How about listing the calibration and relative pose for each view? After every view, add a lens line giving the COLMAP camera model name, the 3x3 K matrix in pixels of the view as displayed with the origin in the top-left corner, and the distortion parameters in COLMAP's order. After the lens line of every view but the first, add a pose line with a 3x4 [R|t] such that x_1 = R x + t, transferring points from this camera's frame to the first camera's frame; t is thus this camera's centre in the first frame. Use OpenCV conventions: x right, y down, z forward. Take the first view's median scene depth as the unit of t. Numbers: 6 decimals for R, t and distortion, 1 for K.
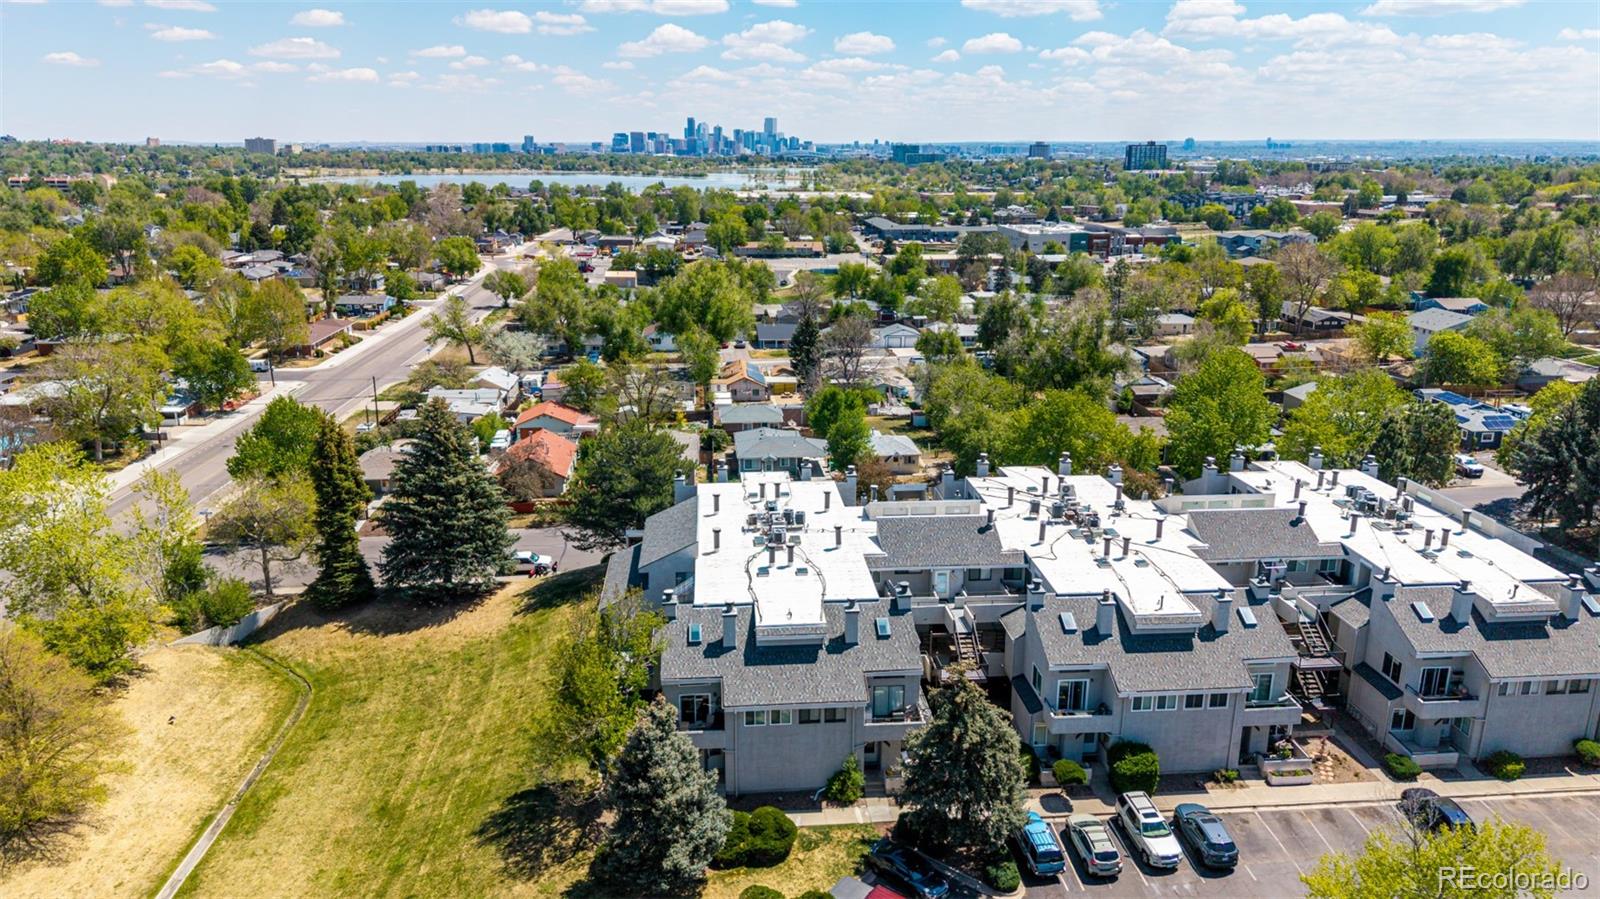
lens RADIAL K [[1105.3, 0, 806.7], [0, 1105.3, 432.6], [0, 0, 1]] dist [0.013934, -0.000752]
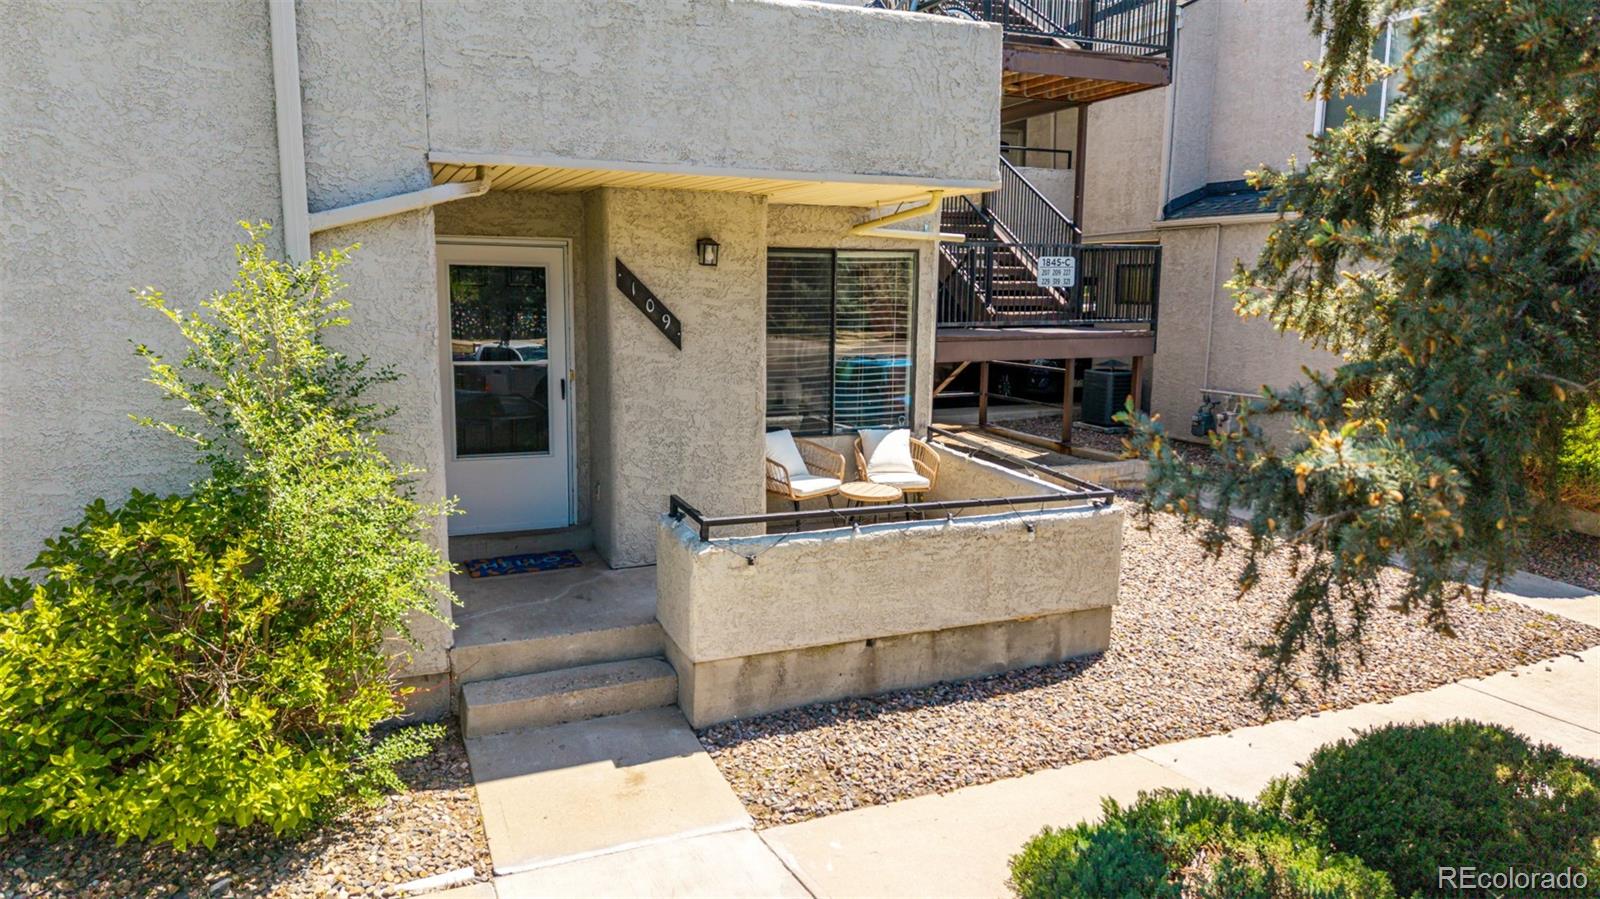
lens RADIAL K [[1102.5, 0, 804.2], [0, 1102.5, 436.5], [0, 0, 1]] dist [0.044800, -0.046788]
pose [[0.951194, -0.037981, 0.306248, 0.036396], [0.067463, 0.993986, -0.086263, 0.216772], [-0.301130, 0.102713, 0.948035, 0.629518]]
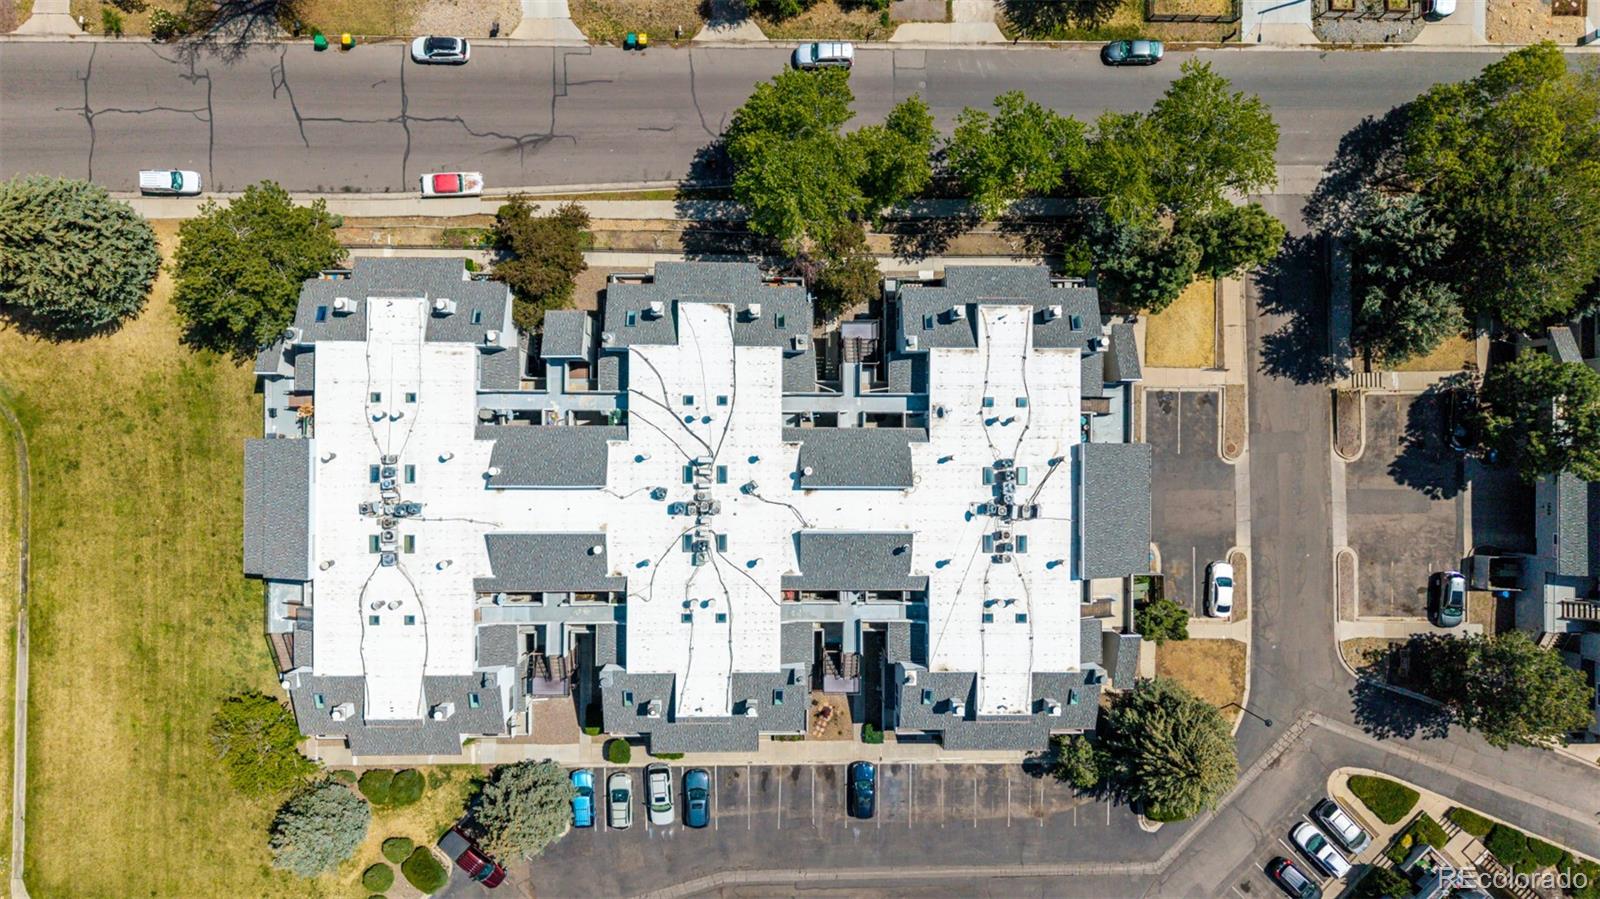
lens RADIAL K [[1082.4, 0, 806.7], [0, 1082.4, 441.7], [0, 0, 1]] dist [0.046223, -0.045281]
pose [[0.994916, 0.093564, 0.037246, 0.265746], [-0.060305, 0.257326, 0.964441, -0.795148], [0.080653, -0.961784, 0.261660, 0.714587]]
